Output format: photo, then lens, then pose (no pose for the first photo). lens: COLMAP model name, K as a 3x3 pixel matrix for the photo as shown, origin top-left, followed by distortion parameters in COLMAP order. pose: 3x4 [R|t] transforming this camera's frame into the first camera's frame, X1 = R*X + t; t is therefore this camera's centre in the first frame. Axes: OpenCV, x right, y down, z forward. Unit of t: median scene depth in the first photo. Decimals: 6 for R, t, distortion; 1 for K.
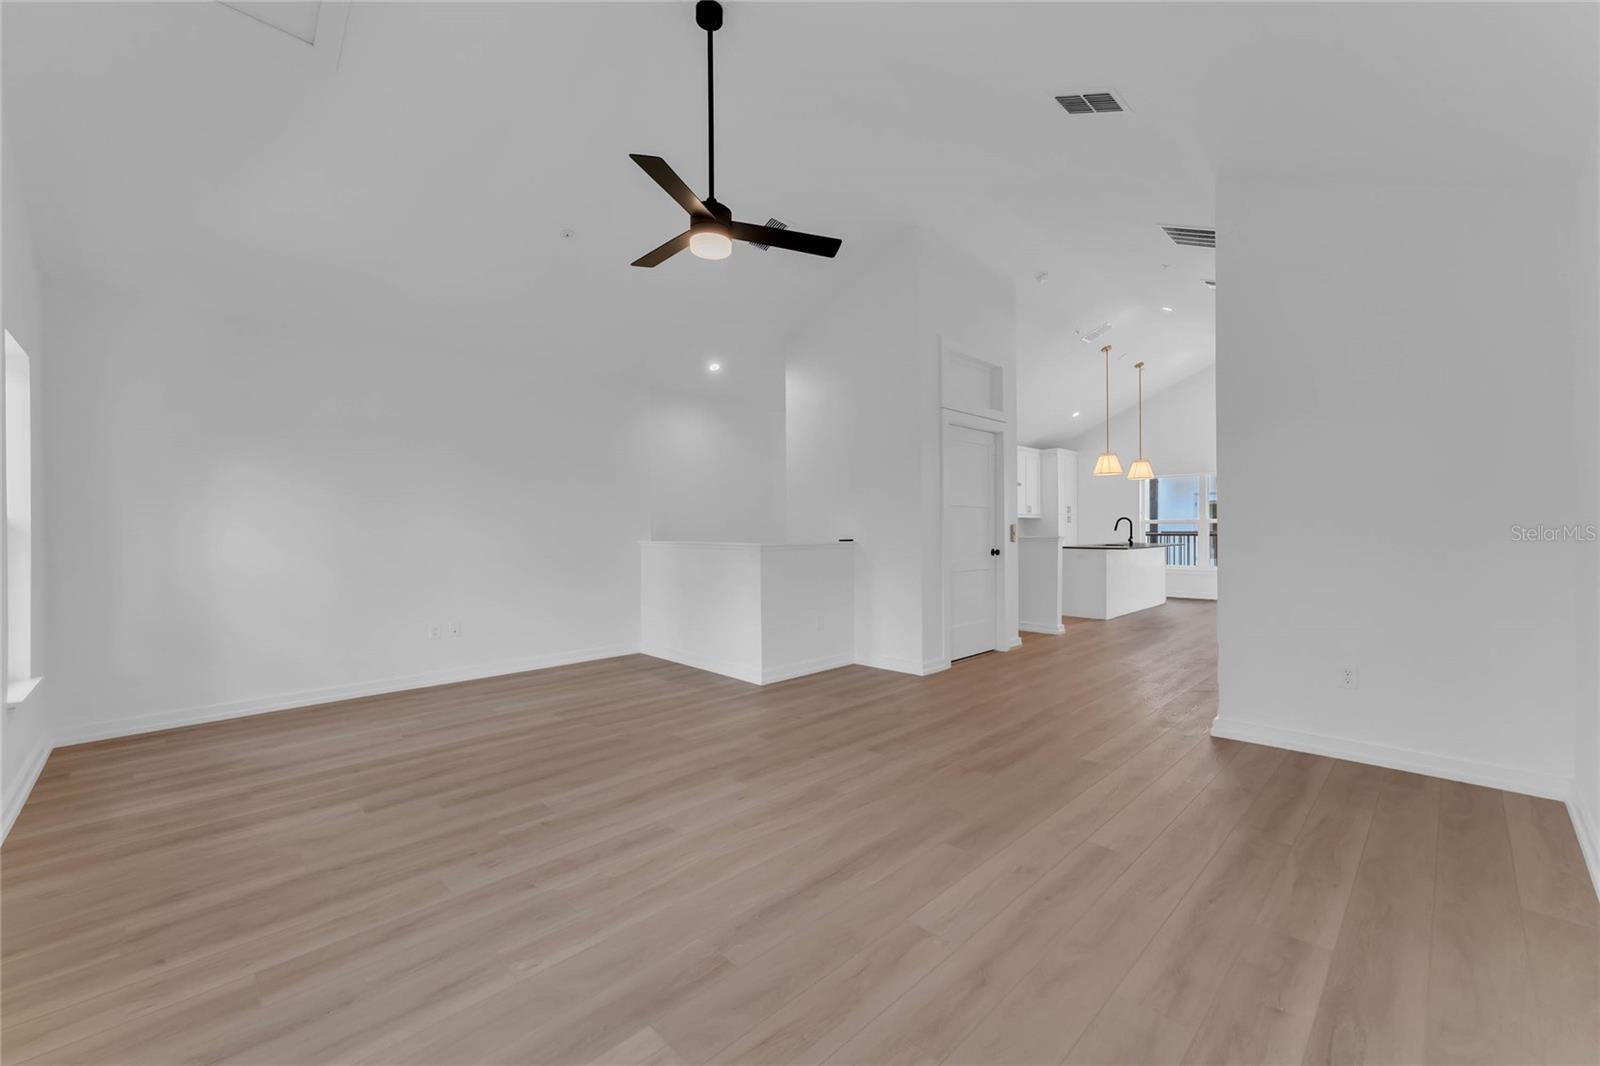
lens RADIAL K [[652.1, 0, 800.0], [0, 652.1, 533.0], [0, 0, 1]] dist [0.000860, 0.000093]
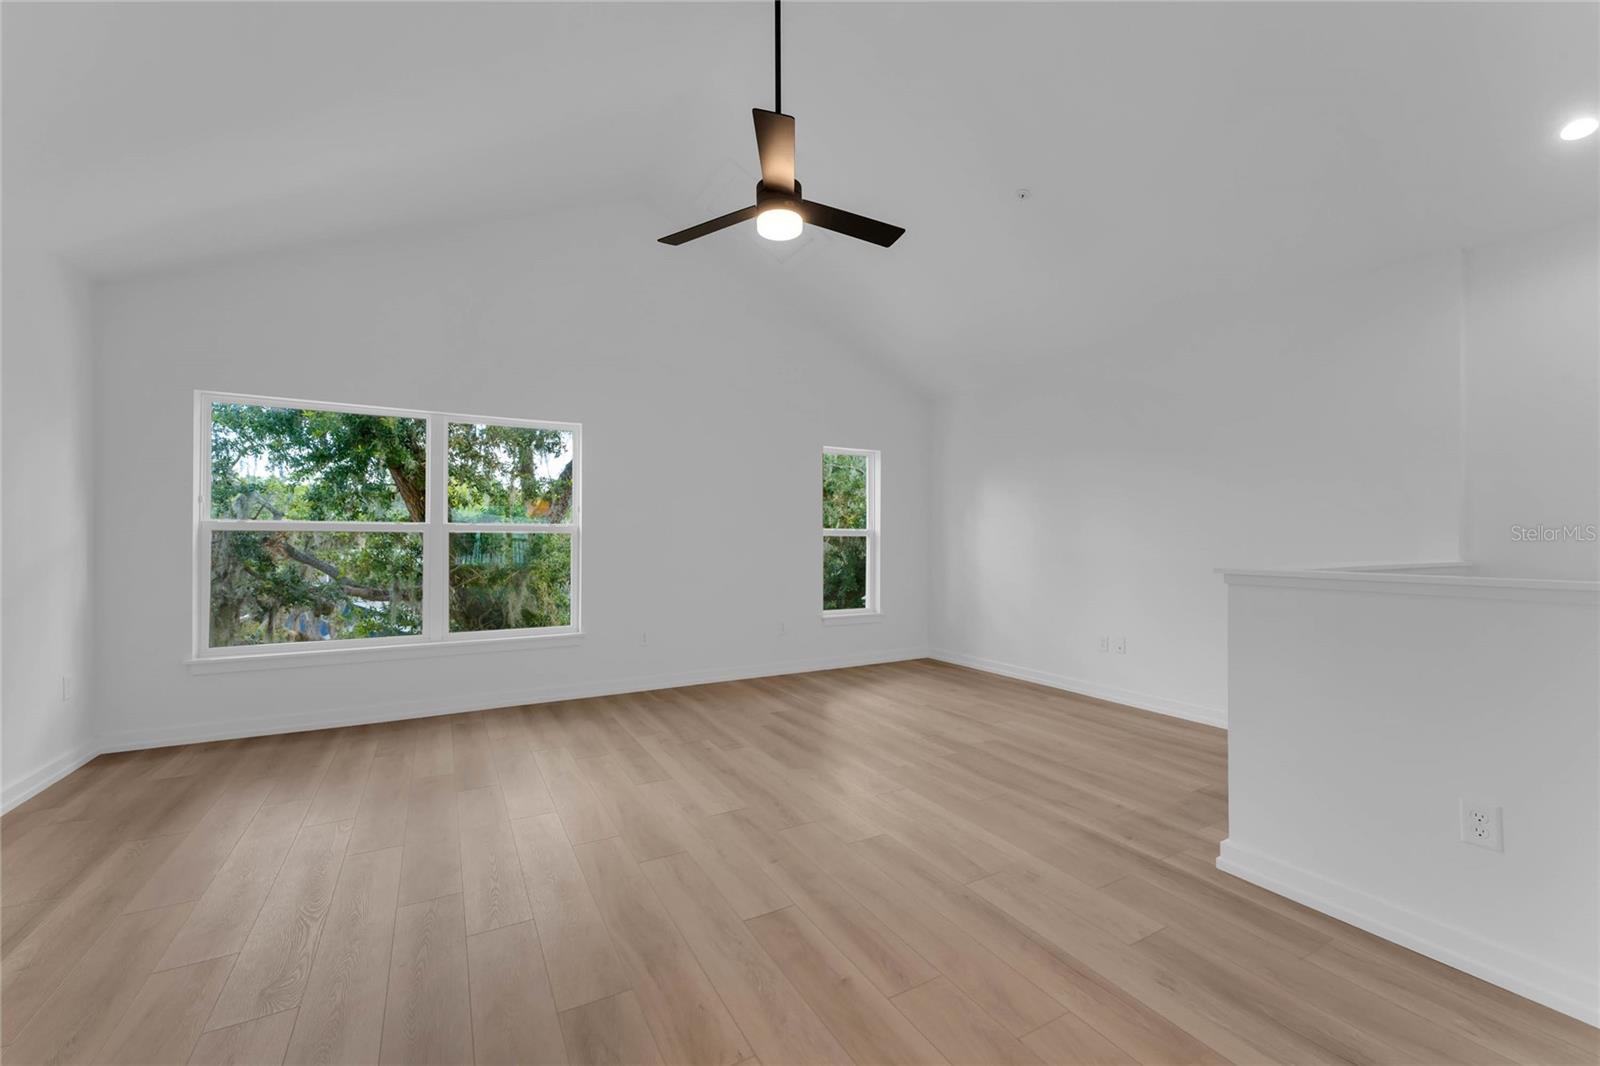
lens RADIAL K [[621.5, 0, 800.0], [0, 621.5, 533.0], [0, 0, 1]] dist [0.000311, -0.000050]
pose [[-0.252852, -0.002176, -0.967502, 0.792037], [-0.002070, 0.999996, -0.001708, -0.018123], [0.967503, 0.001571, -0.252856, 1.410414]]
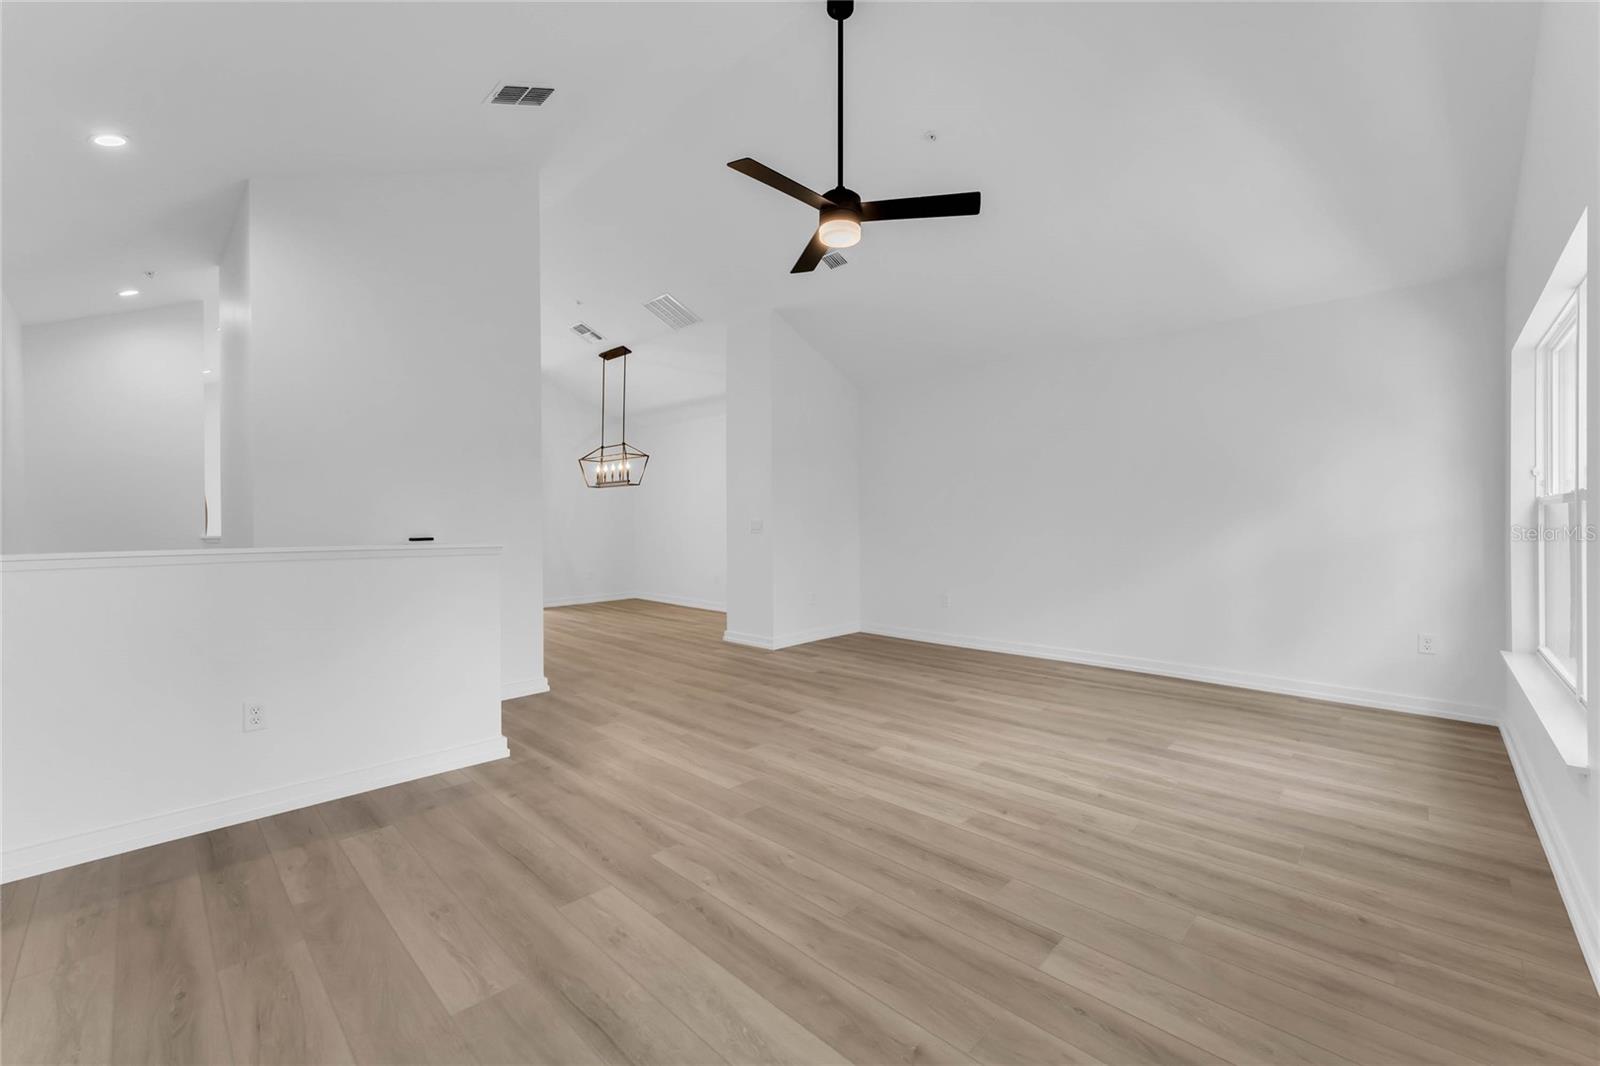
lens RADIAL K [[652.1, 0, 800.0], [0, 652.1, 533.0], [0, 0, 1]] dist [0.000860, 0.000093]
pose [[-0.038146, -0.007944, 0.999241, -1.278626], [0.008277, 0.999932, 0.008266, 0.000430], [-0.999238, 0.008586, -0.038078, 1.245648]]
